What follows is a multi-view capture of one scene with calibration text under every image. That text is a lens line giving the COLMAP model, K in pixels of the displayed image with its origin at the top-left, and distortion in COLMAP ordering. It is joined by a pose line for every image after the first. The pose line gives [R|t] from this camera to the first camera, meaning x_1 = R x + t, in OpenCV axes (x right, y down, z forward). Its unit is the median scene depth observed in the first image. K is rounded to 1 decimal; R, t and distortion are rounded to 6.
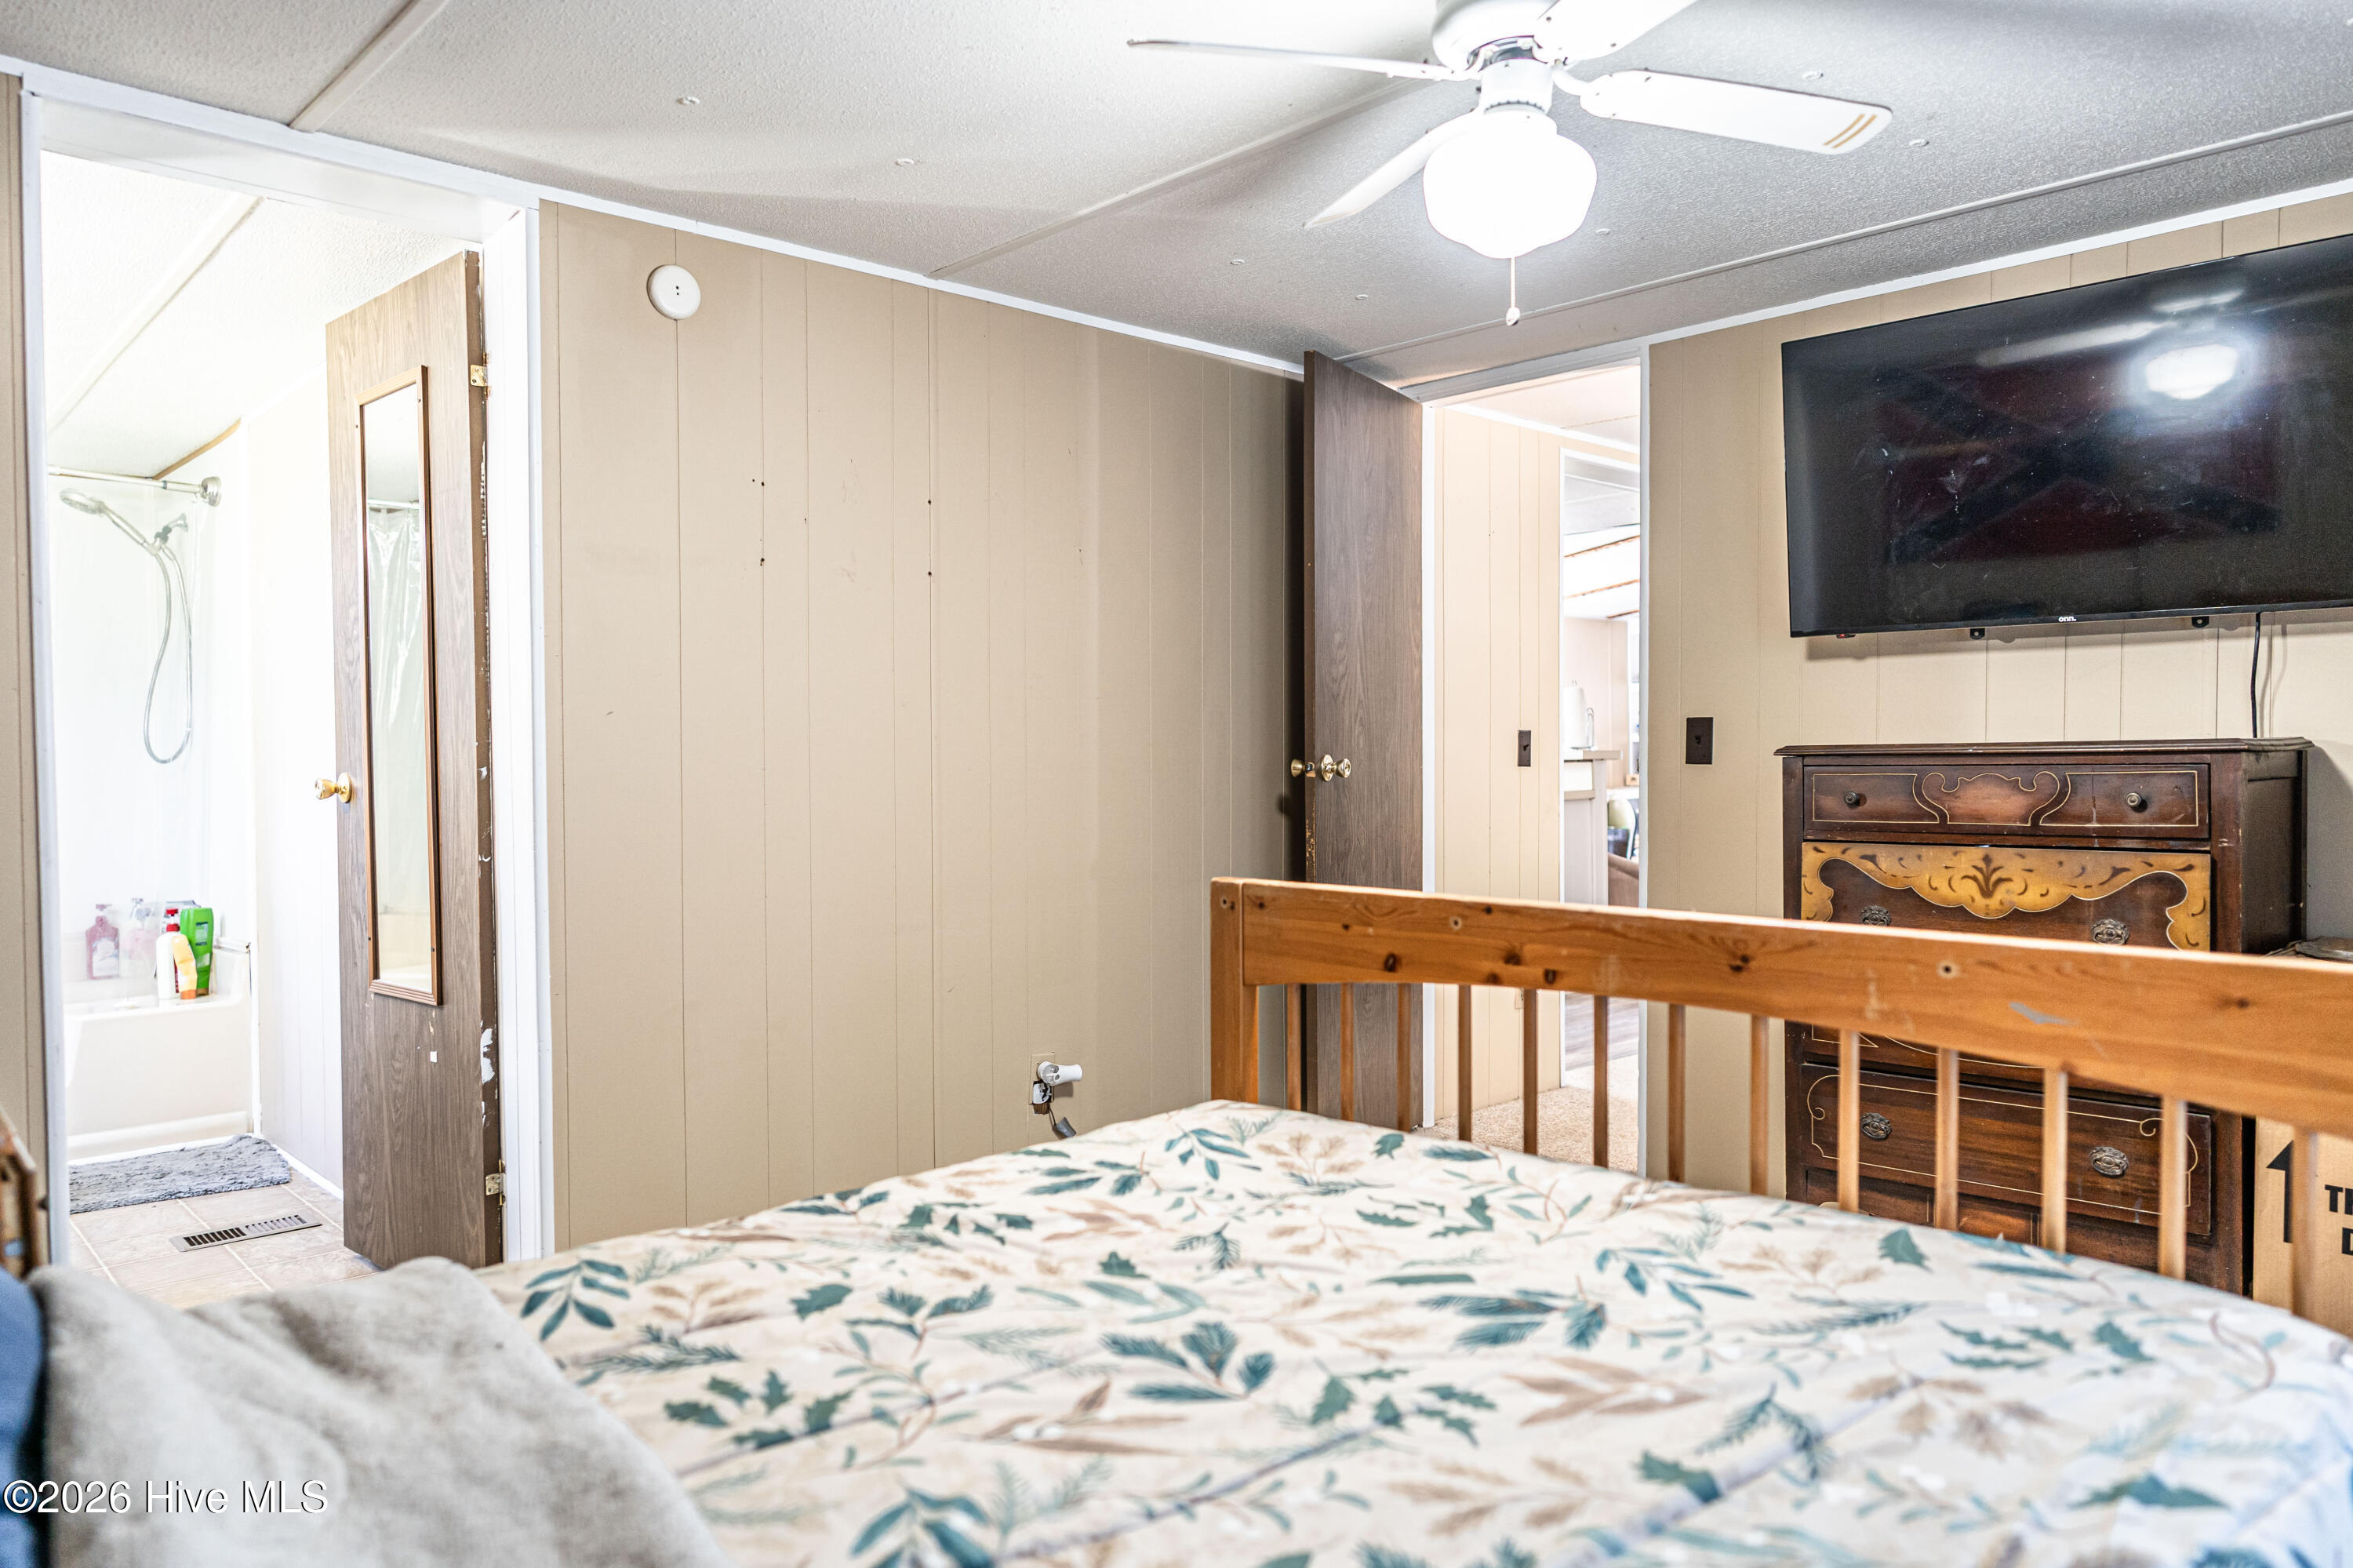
lens RADIAL K [[1575.6, 0, 1159.3], [0, 1575.6, 782.0], [0, 0, 1]] dist [0.004598, -0.000416]
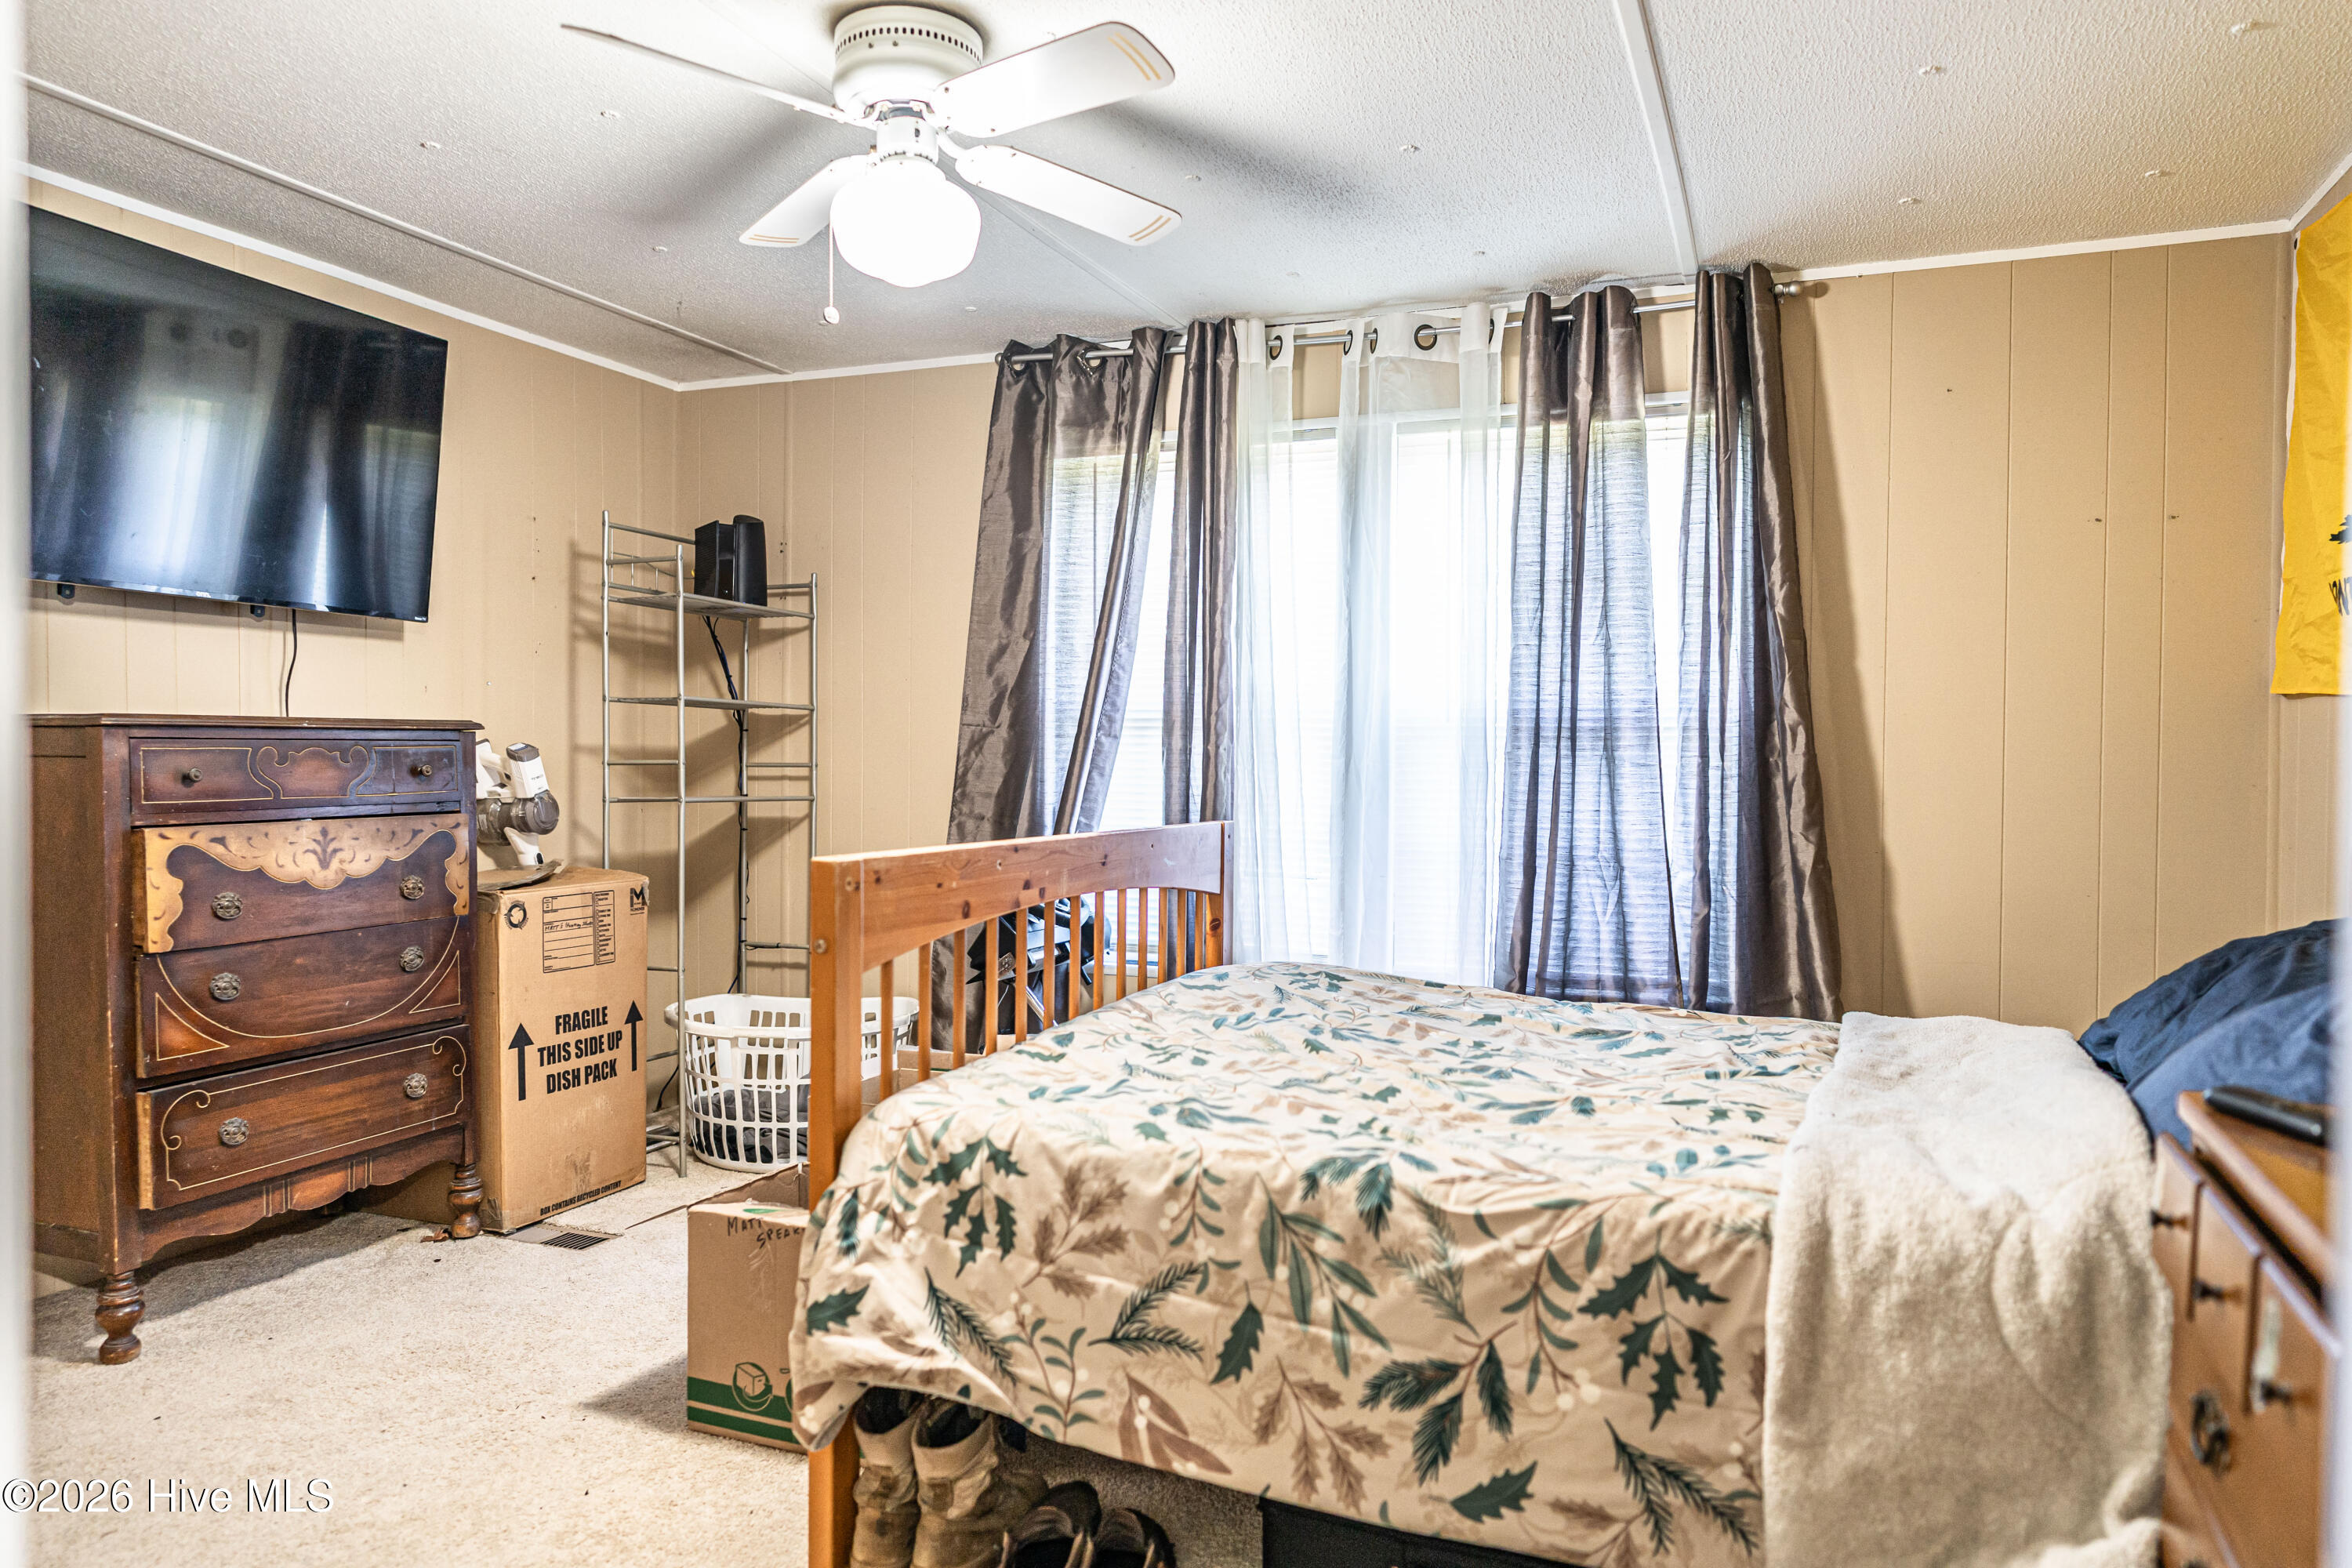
lens RADIAL K [[1574.9, 0, 1178.7], [0, 1574.9, 783.4], [0, 0, 1]] dist [0.004598, -0.000416]
pose [[-0.433657, -0.011593, 0.901003, -0.923208], [0.013112, 0.999730, 0.019174, 0.007996], [-0.900983, 0.020129, -0.433388, 1.372795]]
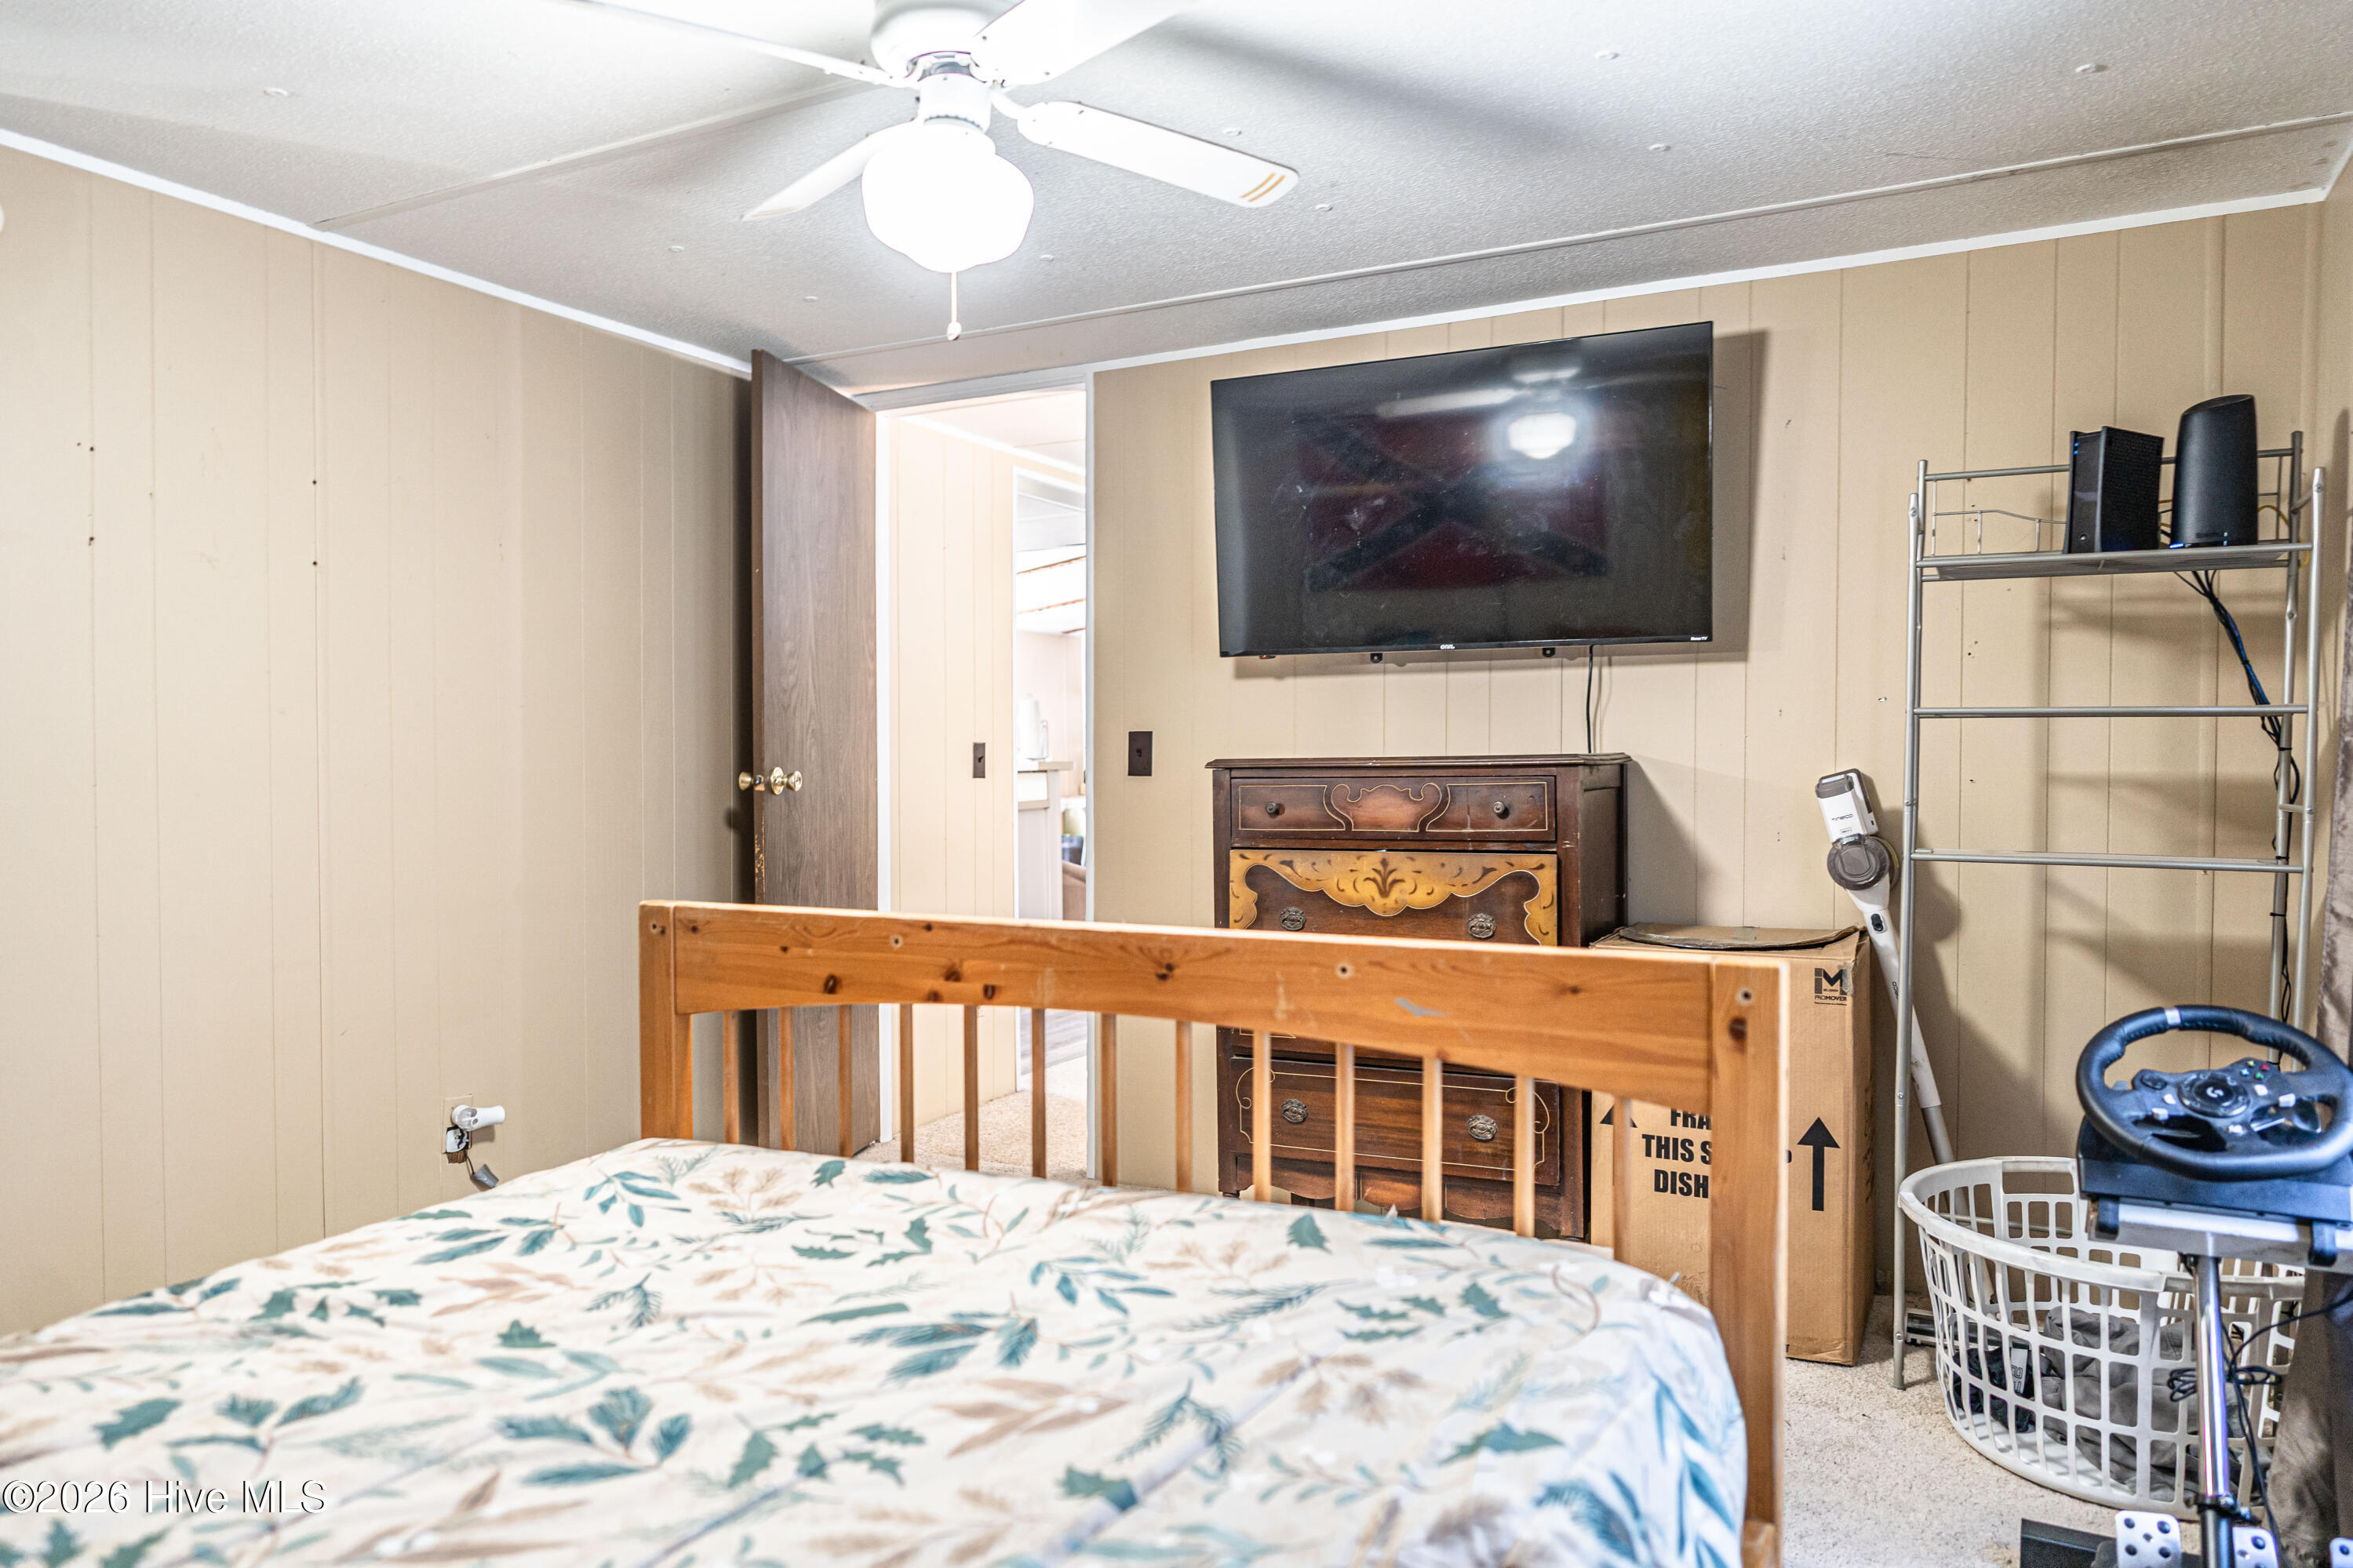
lens RADIAL K [[1575.3, 0, 1163.7], [0, 1575.3, 787.3], [0, 0, 1]] dist [0.004598, -0.000416]
pose [[0.942922, -0.005055, 0.332975, 0.017502], [0.006079, 0.999979, -0.002032, -0.003406], [-0.332958, 0.003940, 0.942934, 0.016249]]
